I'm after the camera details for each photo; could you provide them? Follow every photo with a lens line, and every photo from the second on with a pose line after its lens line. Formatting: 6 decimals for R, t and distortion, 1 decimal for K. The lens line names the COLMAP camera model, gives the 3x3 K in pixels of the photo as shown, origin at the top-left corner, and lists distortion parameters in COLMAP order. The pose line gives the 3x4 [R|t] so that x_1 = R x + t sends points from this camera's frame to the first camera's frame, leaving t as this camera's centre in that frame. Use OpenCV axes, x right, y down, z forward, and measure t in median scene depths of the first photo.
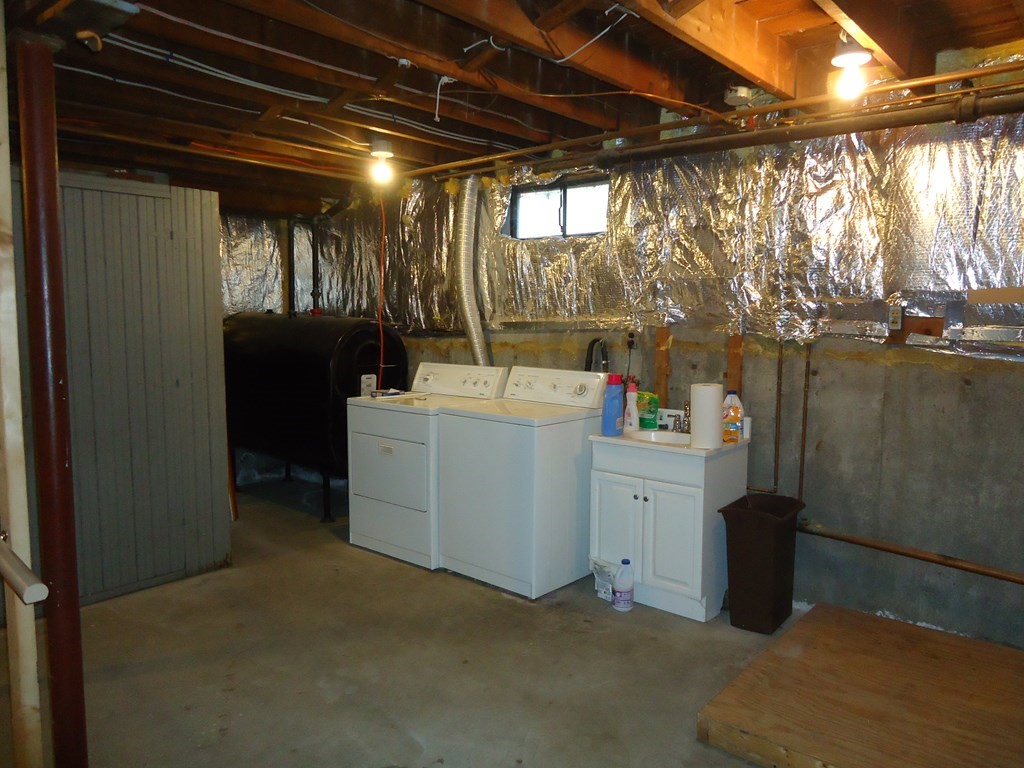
lens RADIAL K [[746.5, 0, 512.0], [0, 746.5, 384.2], [0, 0, 1]] dist [-0.008313, 0.004761]
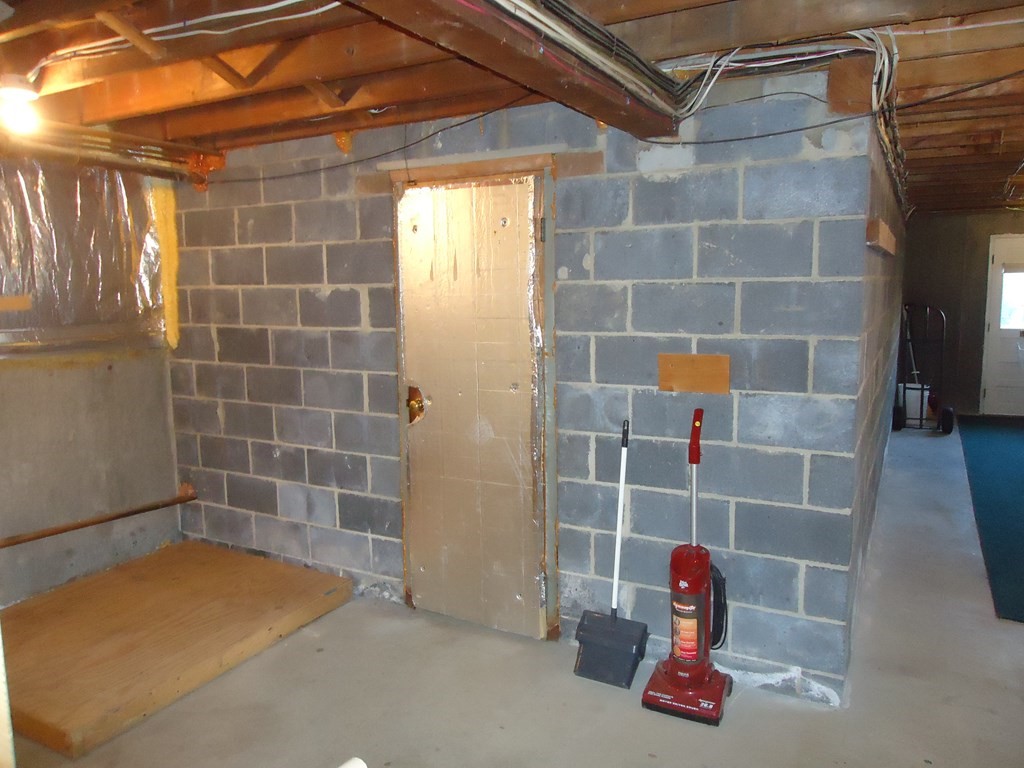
lens RADIAL K [[746.5, 0, 512.2], [0, 746.5, 381.6], [0, 0, 1]] dist [-0.008313, 0.004761]
pose [[-0.211532, -0.135293, 0.967962, -0.760027], [0.104117, 0.981618, 0.159955, -0.120886], [-0.971809, 0.134617, -0.193558, 0.531043]]
